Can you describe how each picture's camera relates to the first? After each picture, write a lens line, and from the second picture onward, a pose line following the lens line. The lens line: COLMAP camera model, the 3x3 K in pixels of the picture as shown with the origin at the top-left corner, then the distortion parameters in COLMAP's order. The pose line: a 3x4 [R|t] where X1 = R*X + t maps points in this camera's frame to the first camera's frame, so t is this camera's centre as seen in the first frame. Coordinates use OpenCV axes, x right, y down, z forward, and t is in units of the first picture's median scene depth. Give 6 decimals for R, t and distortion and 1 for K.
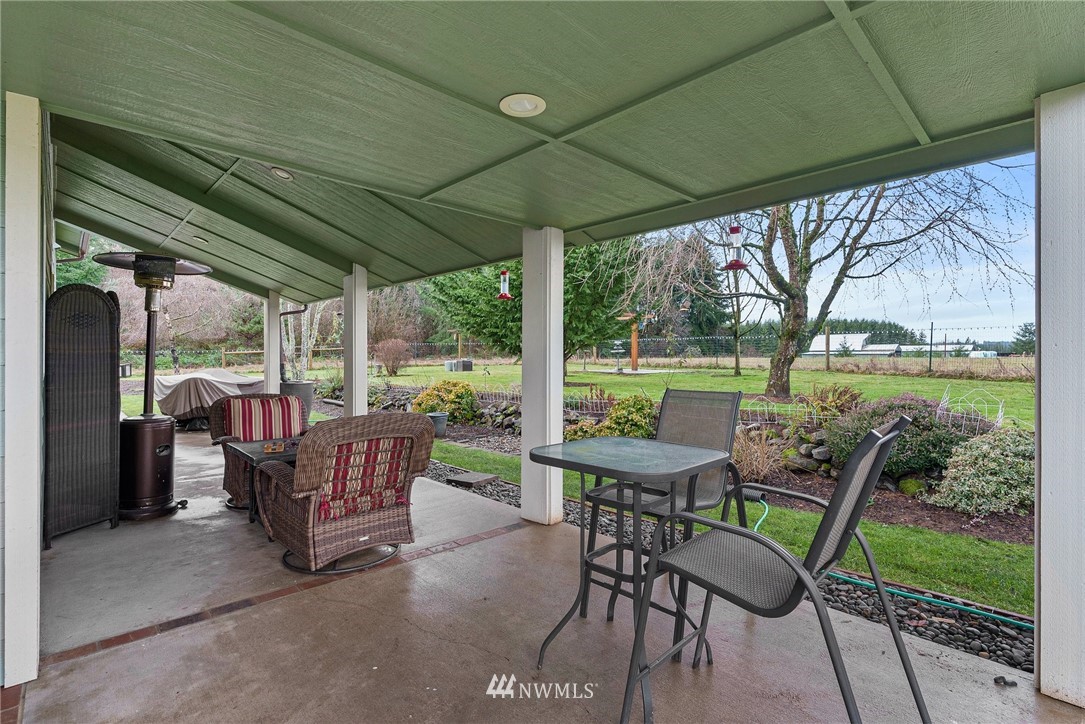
lens RADIAL K [[496.0, 0, 537.9], [0, 496.0, 361.6], [0, 0, 1]] dist [-0.001054, 0.000416]
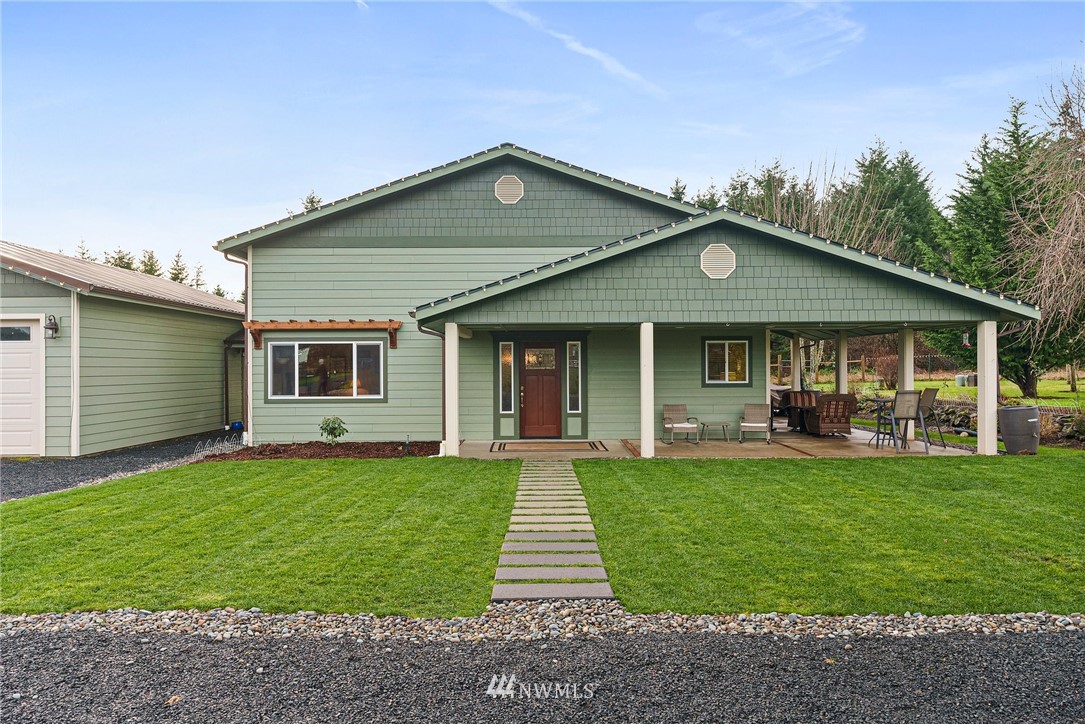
lens RADIAL K [[786.6, 0, 542.5], [0, 786.6, 362.0], [0, 0, 1]] dist [0.002533, 0.001523]
pose [[0.723308, -0.009872, -0.690455, 0.668196], [0.000181, 0.999900, -0.014107, -0.013710], [0.690525, 0.010079, 0.723238, -1.488818]]
